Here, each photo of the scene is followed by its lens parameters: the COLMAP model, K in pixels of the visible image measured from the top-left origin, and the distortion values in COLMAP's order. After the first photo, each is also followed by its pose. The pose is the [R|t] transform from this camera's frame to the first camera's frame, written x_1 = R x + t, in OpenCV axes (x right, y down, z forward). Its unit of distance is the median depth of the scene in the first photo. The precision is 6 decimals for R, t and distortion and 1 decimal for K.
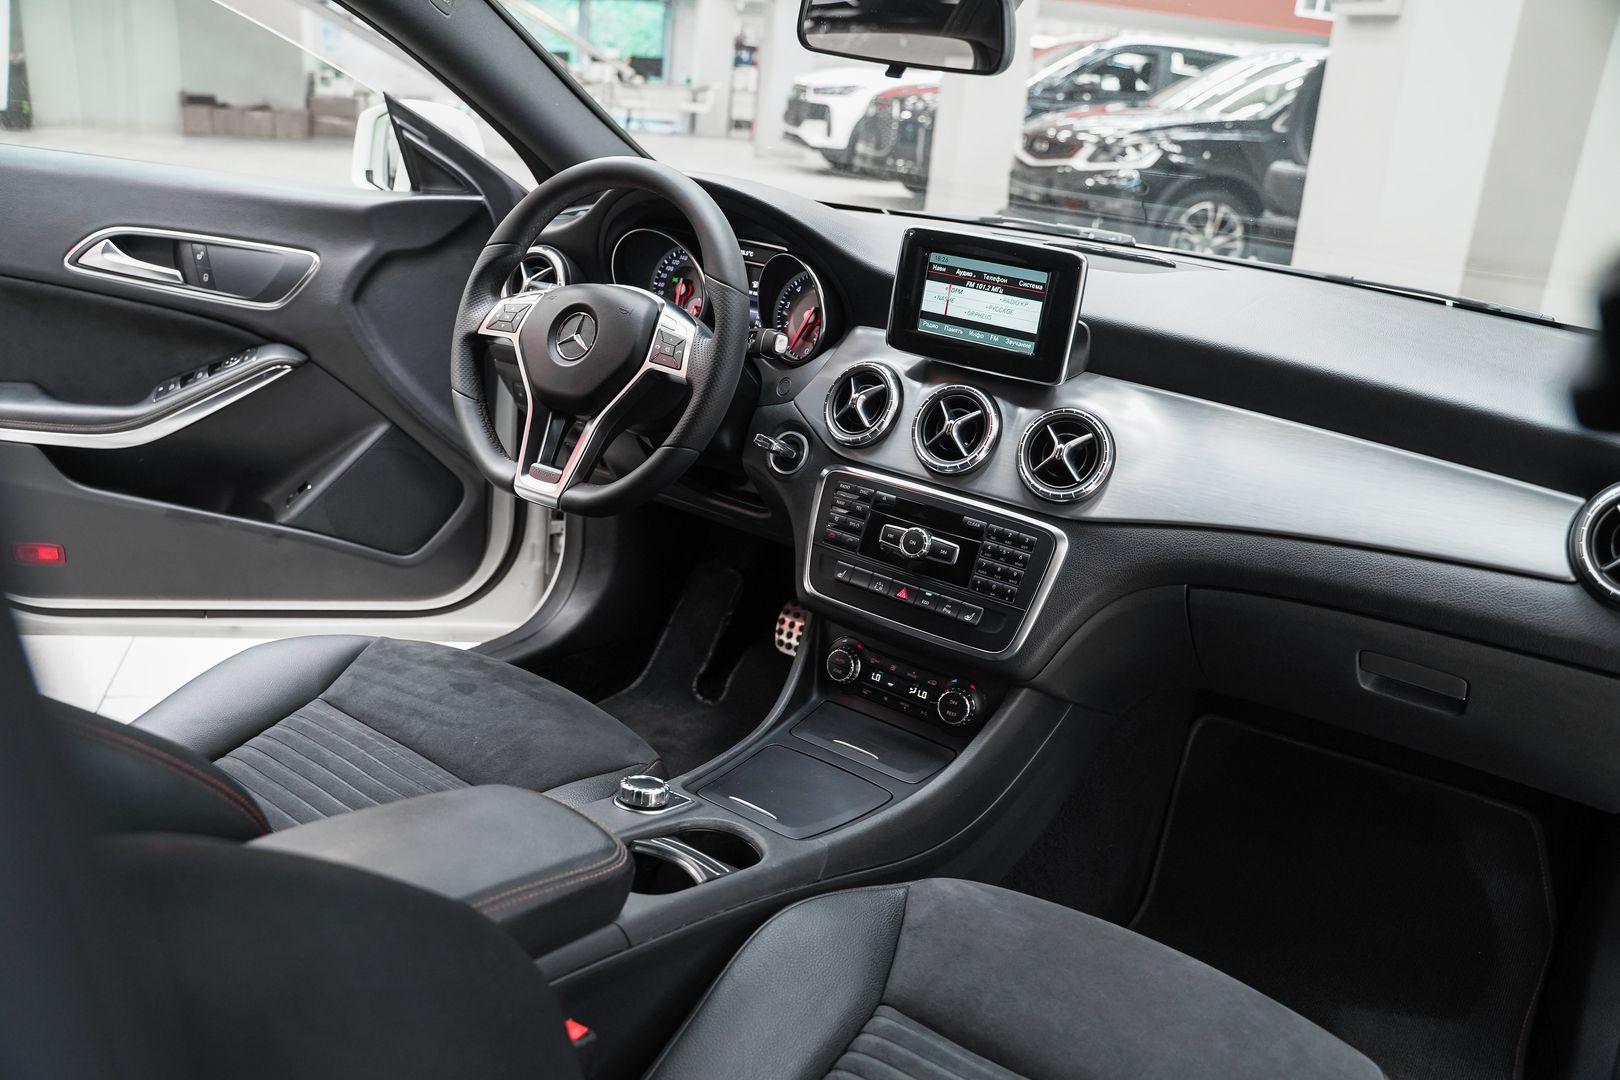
lens RADIAL K [[1319.1, 0, 803.2], [0, 1319.1, 539.6], [0, 0, 1]] dist [-0.109560, 0.074836]
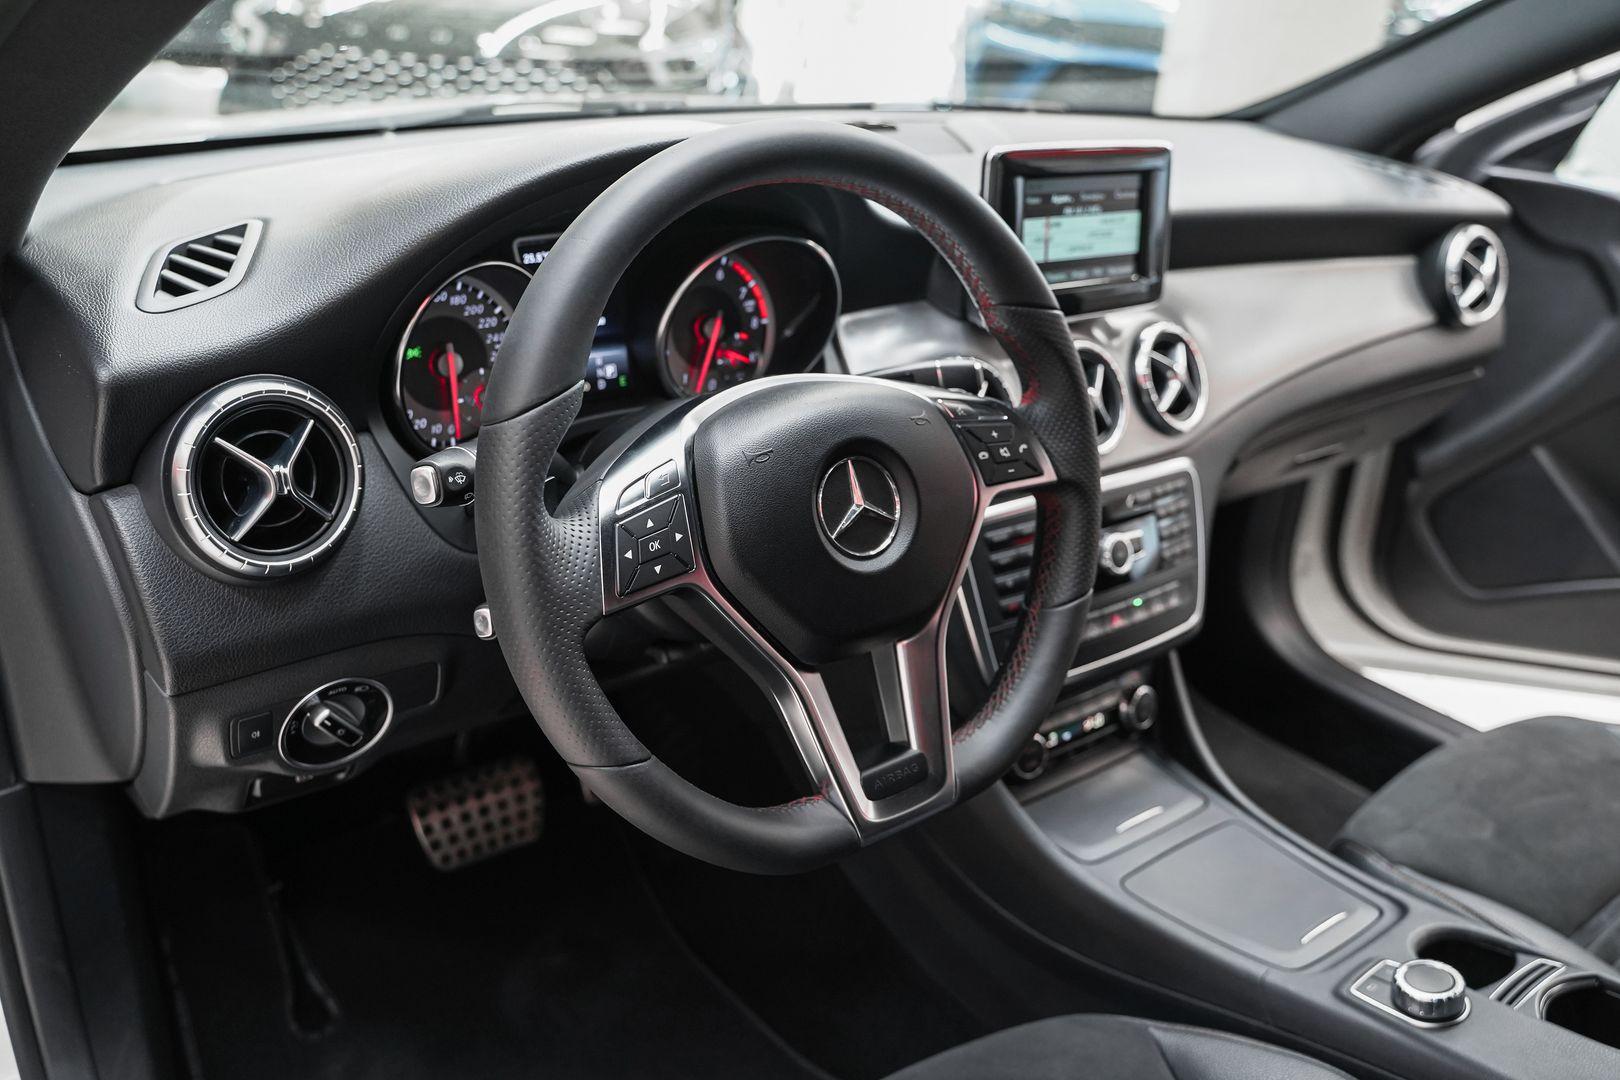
lens RADIAL K [[1319.1, 0, 818.0], [0, 1319.1, 535.5], [0, 0, 1]] dist [-0.109560, 0.074836]
pose [[0.290223, -0.444280, 0.847576, -0.582749], [0.283738, 0.885821, 0.367171, -0.322846], [-0.913927, 0.133928, 0.383145, 0.819043]]
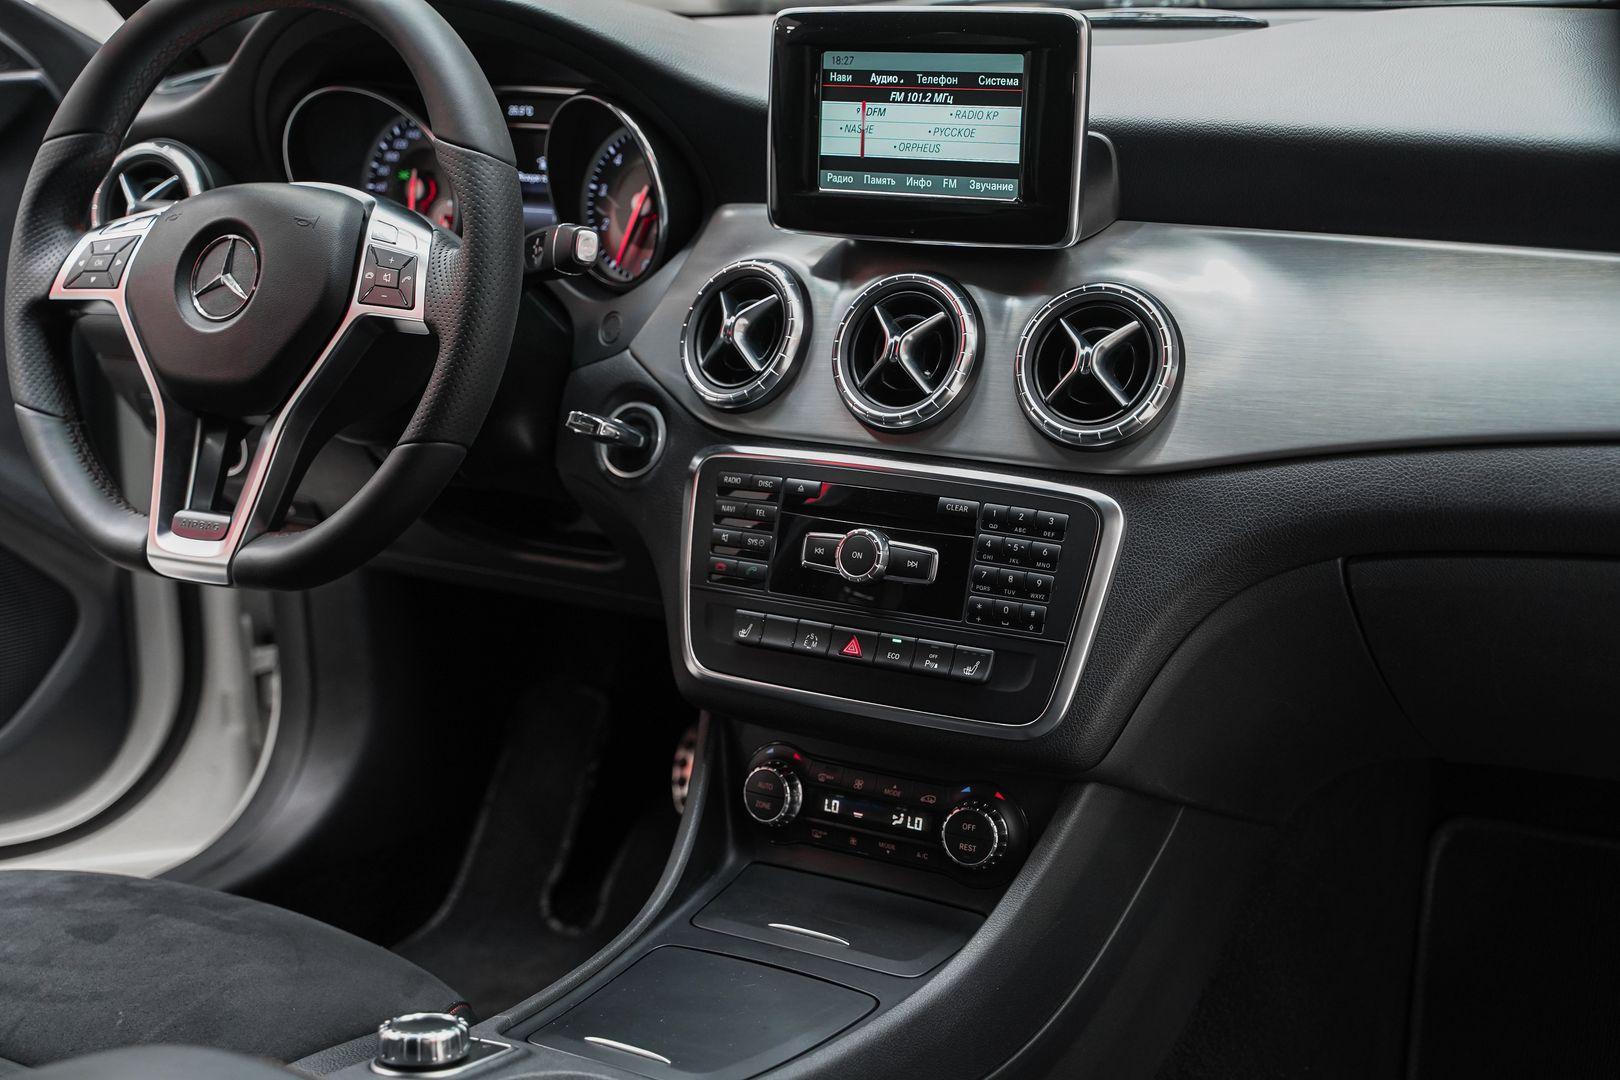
lens RADIAL K [[2394.5, 0, 810.0], [0, 2394.5, 532.9], [0, 0, 1]] dist [0.136990, 0.000000]
pose [[0.991025, -0.131659, 0.023149, 0.037845], [0.132914, 0.988965, -0.065437, 0.054818], [-0.014278, 0.067927, 0.997588, -0.035437]]
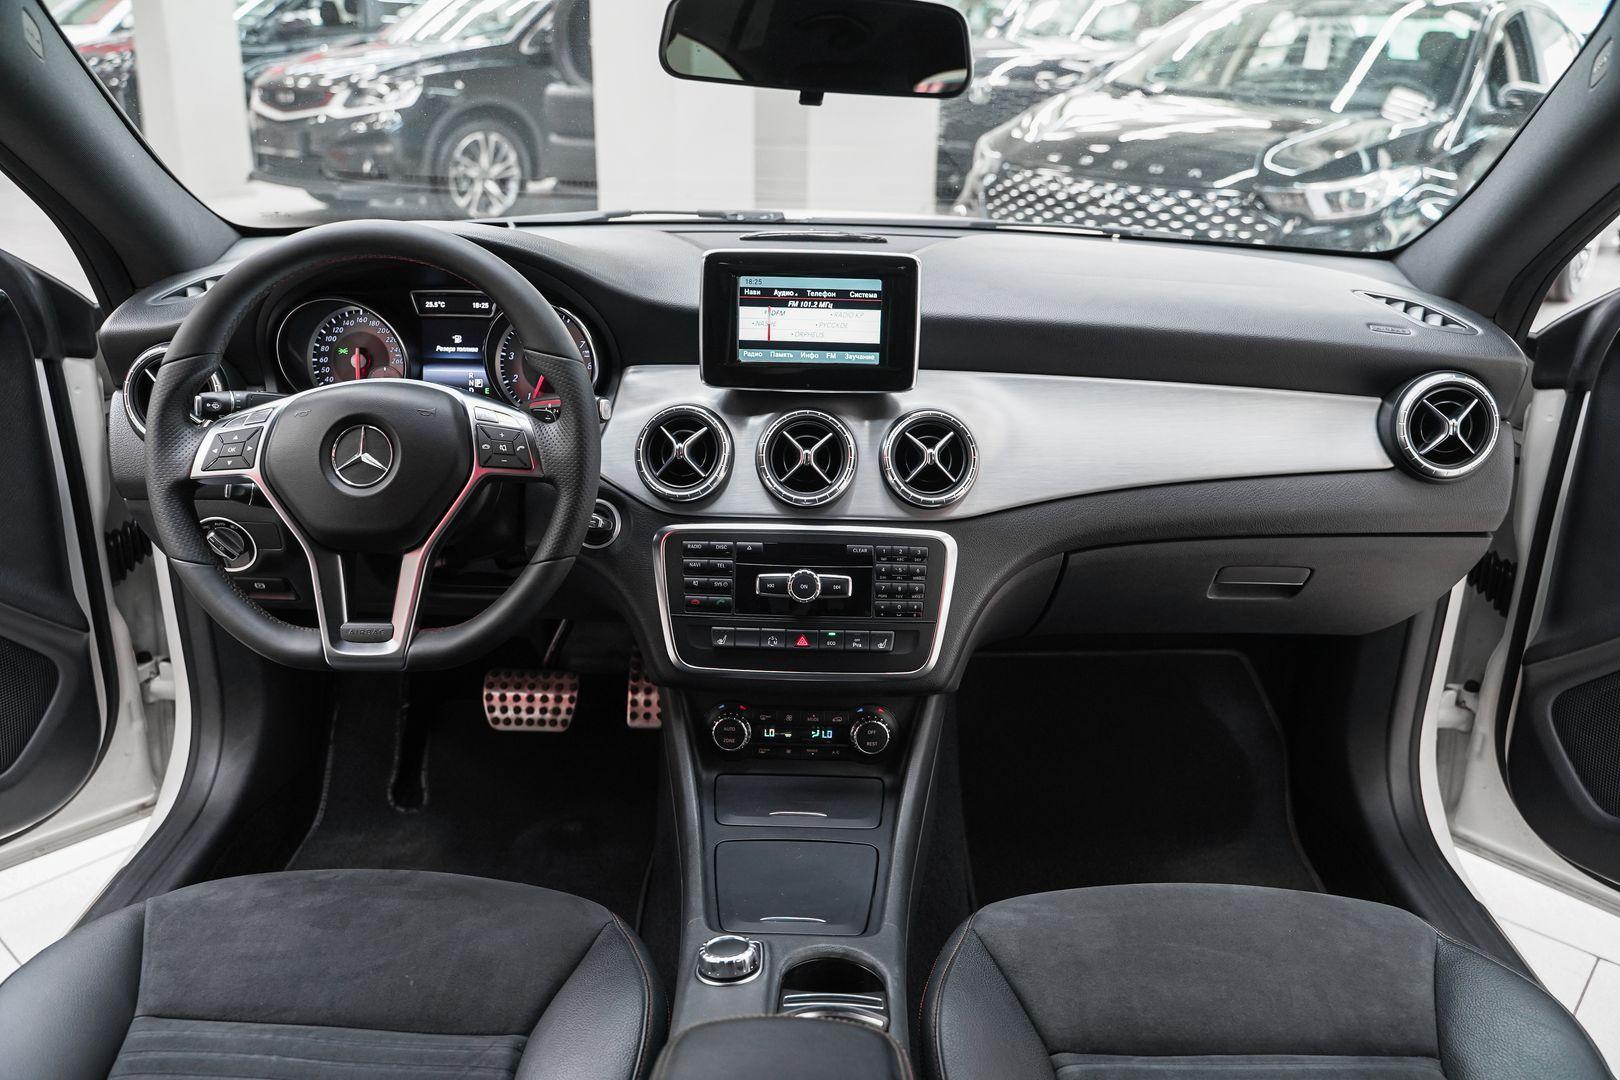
lens RADIAL K [[1319.1, 0, 805.9], [0, 1319.1, 536.0], [0, 0, 1]] dist [-0.109560, 0.074836]
pose [[0.822674, -0.267102, 0.501860, -0.356442], [0.239725, 0.963422, 0.119788, -0.136679], [-0.515499, 0.021761, 0.856614, 0.185062]]
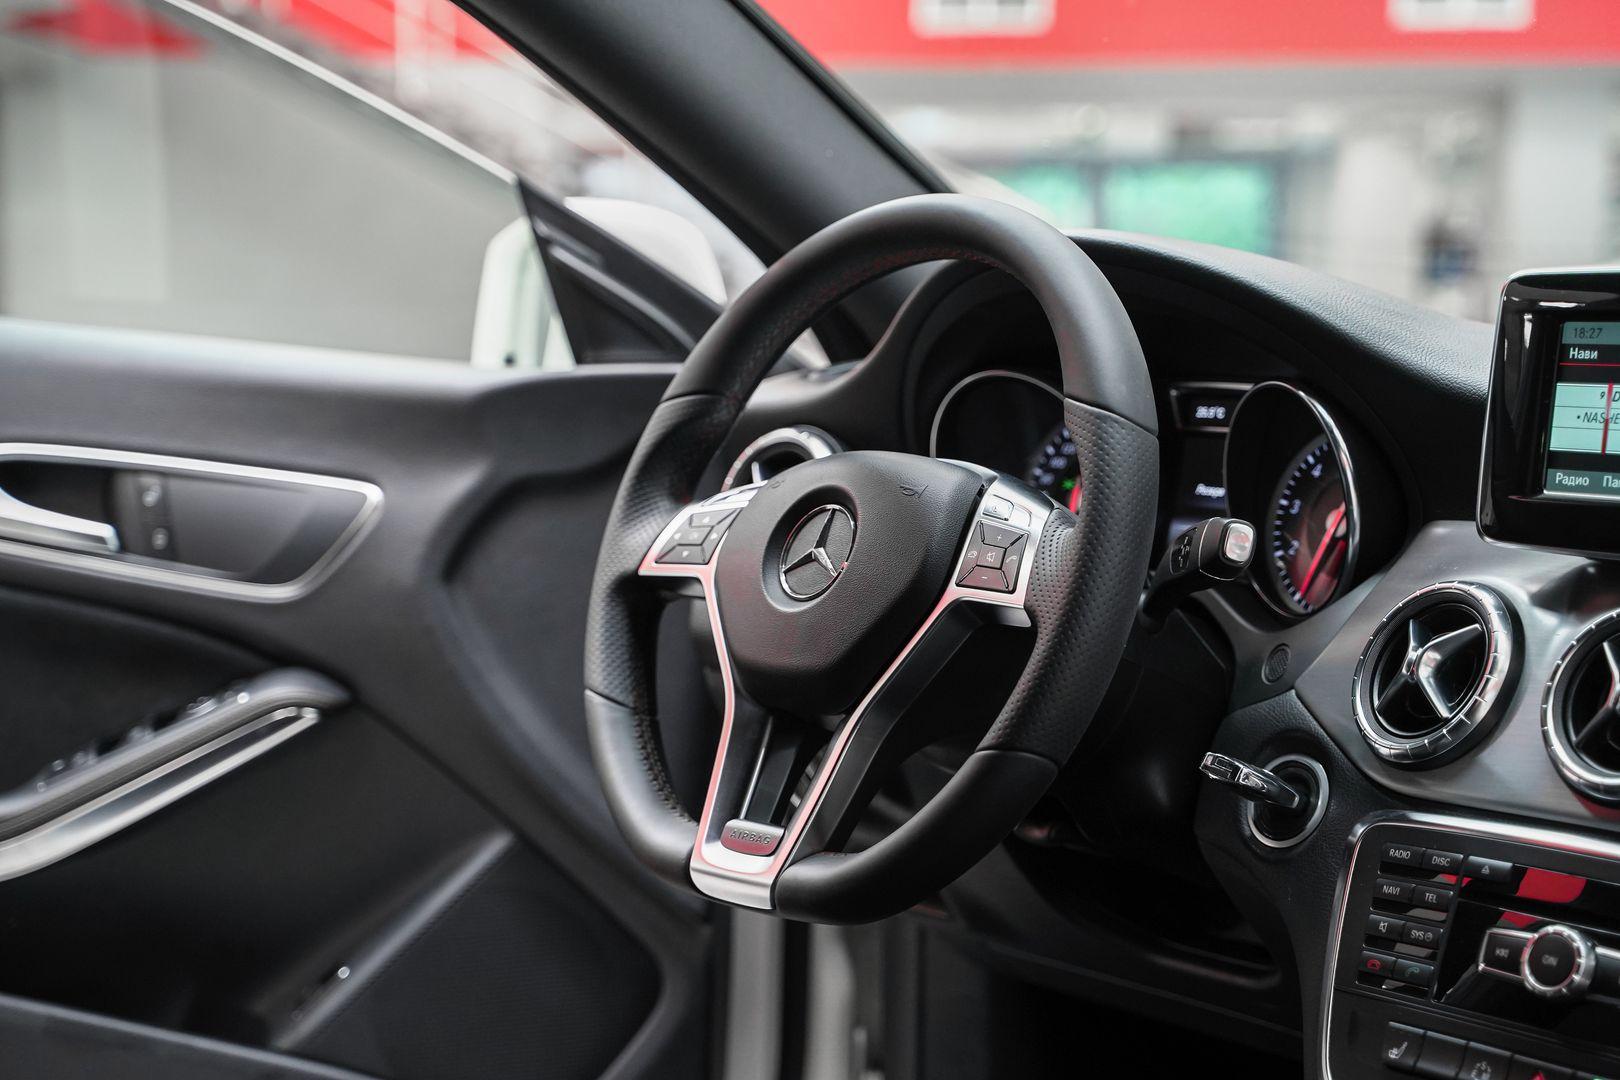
lens RADIAL K [[2920.1, 0, 813.3], [0, 2920.1, 527.4], [0, 0, 1]] dist [0.247459, 0.000000]
pose [[0.963580, -0.053313, -0.262050, 0.107734], [-0.021206, 0.961606, -0.273614, 0.130139], [0.266576, 0.269206, 0.925454, -0.002551]]
